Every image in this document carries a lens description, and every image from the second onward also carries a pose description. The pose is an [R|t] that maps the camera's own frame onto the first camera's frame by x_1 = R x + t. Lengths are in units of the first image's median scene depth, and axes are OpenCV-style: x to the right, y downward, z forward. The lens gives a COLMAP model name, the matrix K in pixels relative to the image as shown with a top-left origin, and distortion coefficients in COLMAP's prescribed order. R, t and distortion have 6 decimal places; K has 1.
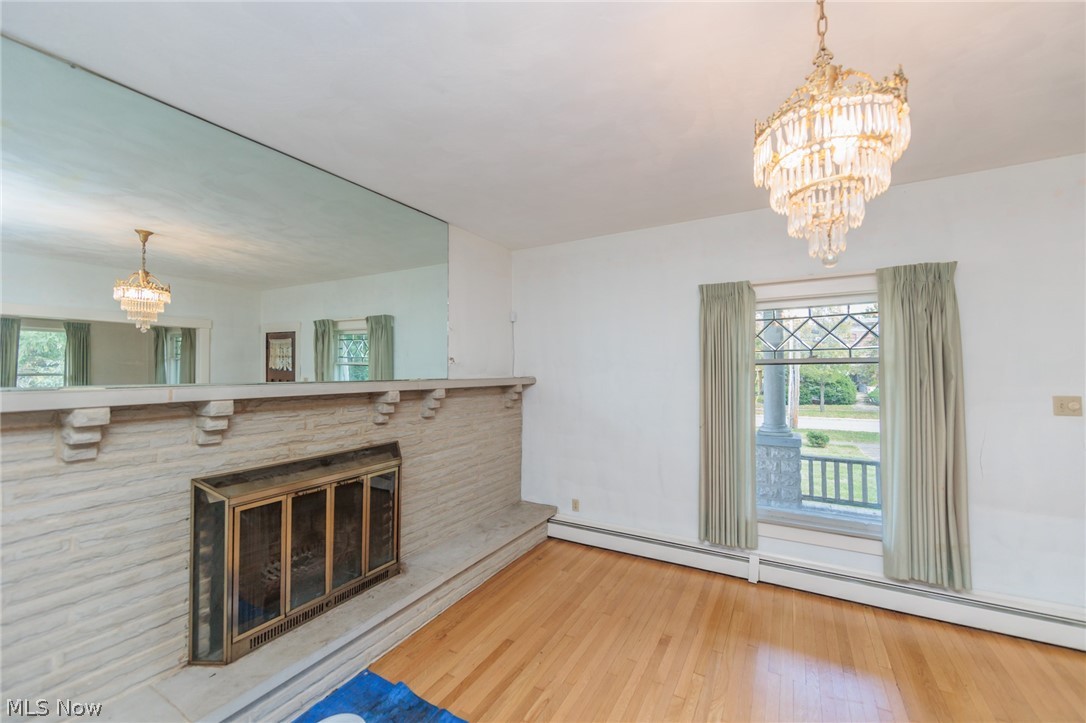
lens RADIAL K [[425.4, 0, 548.8], [0, 425.4, 358.6], [0, 0, 1]] dist [-0.002768, 0.000059]
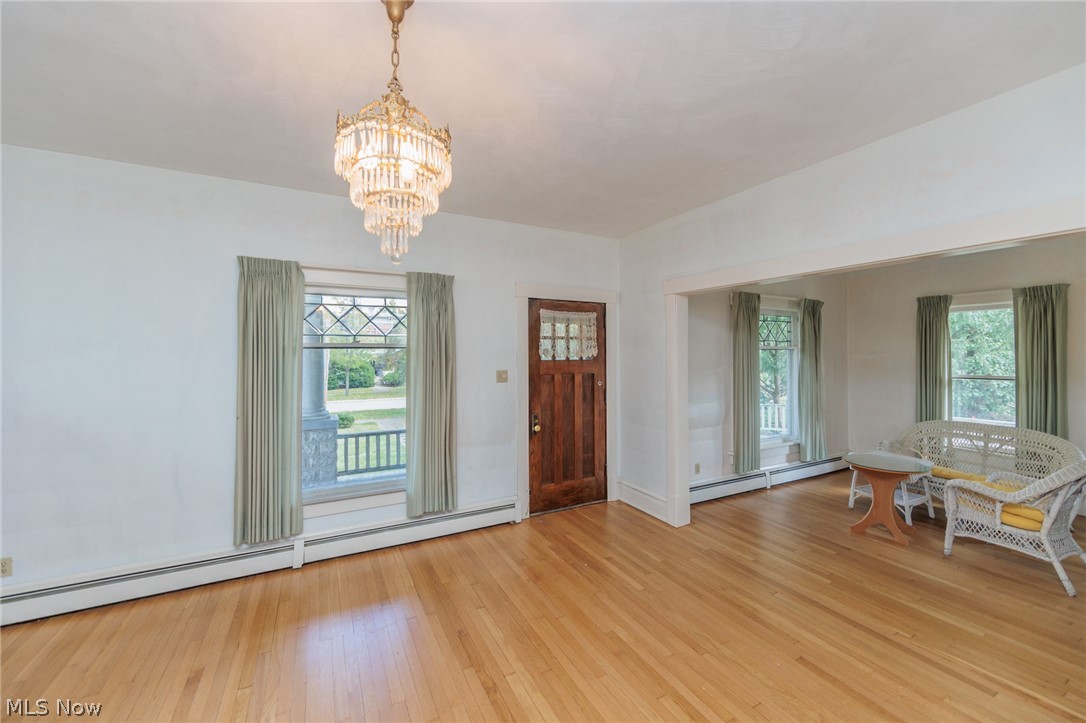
lens RADIAL K [[425.4, 0, 542.2], [0, 425.4, 356.5], [0, 0, 1]] dist [-0.002768, 0.000059]
pose [[0.539173, -0.000740, 0.842194, -0.052965], [-0.021351, 0.999666, 0.014548, 0.008428], [-0.841924, -0.025825, 0.538978, -0.002266]]
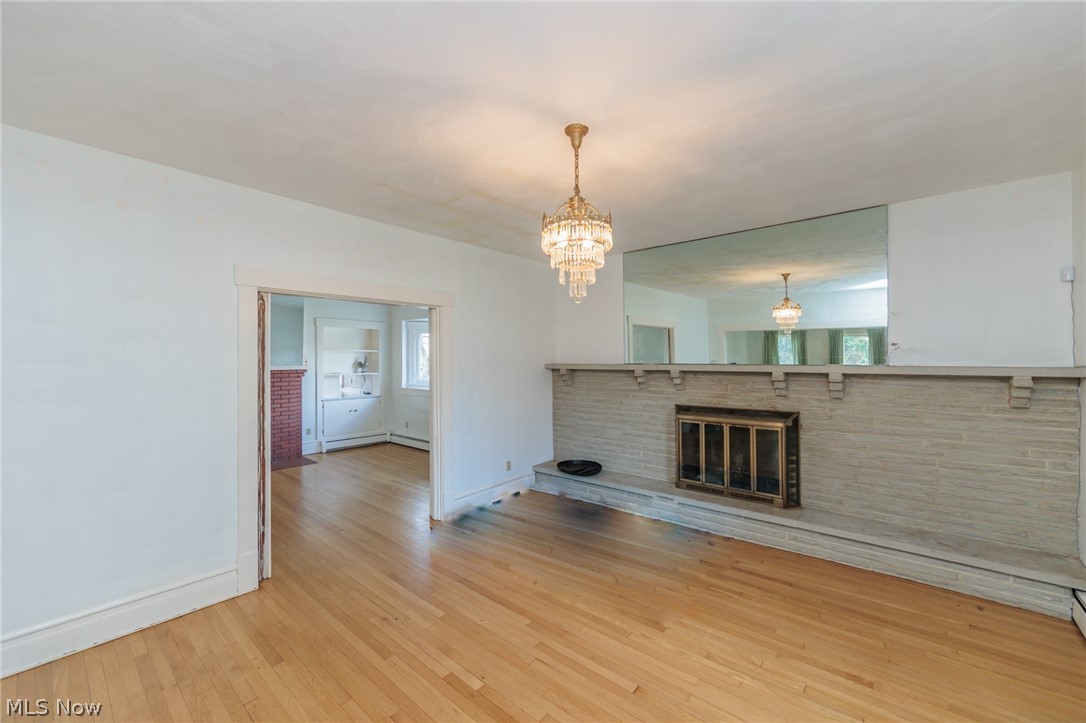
lens RADIAL K [[425.4, 0, 542.3], [0, 425.4, 360.5], [0, 0, 1]] dist [-0.002768, 0.000059]
pose [[-0.198889, 0.010324, -0.979968, 1.117123], [0.034961, 0.999383, 0.003433, 0.007205], [0.979398, -0.033578, -0.199127, 0.531845]]
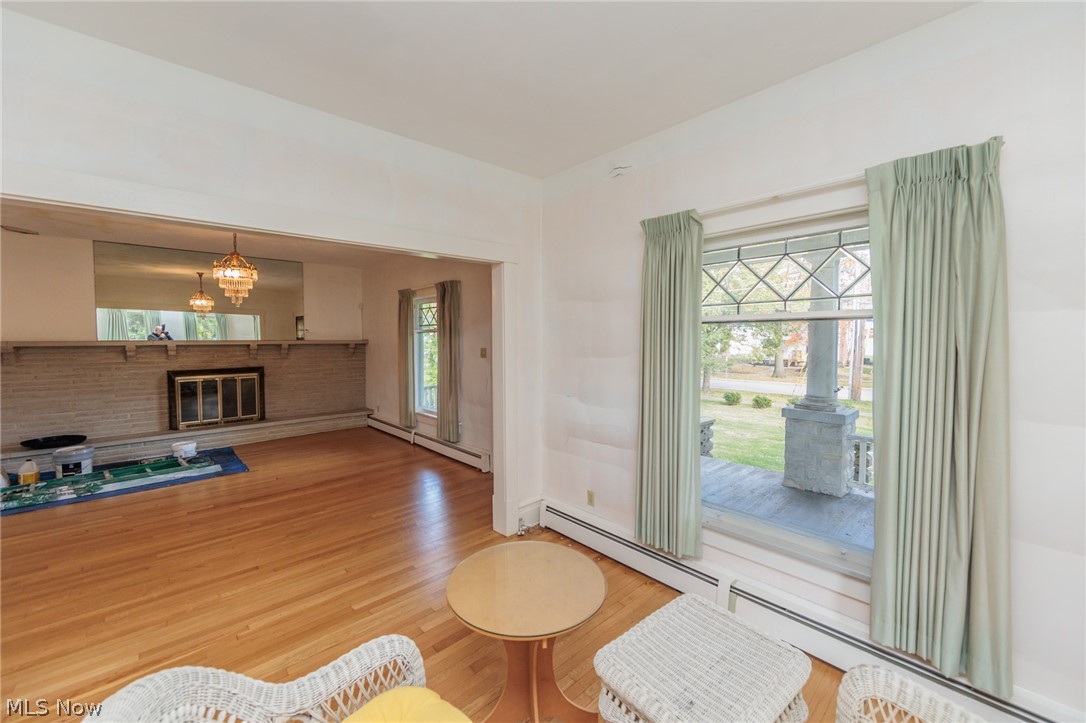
lens RADIAL K [[425.4, 0, 543.6], [0, 425.4, 353.4], [0, 0, 1]] dist [-0.002768, 0.000059]
pose [[0.949661, 0.011764, -0.313057, 1.915076], [0.007534, 0.998148, 0.060364, -0.005035], [0.313188, -0.059683, 0.947814, -0.745781]]
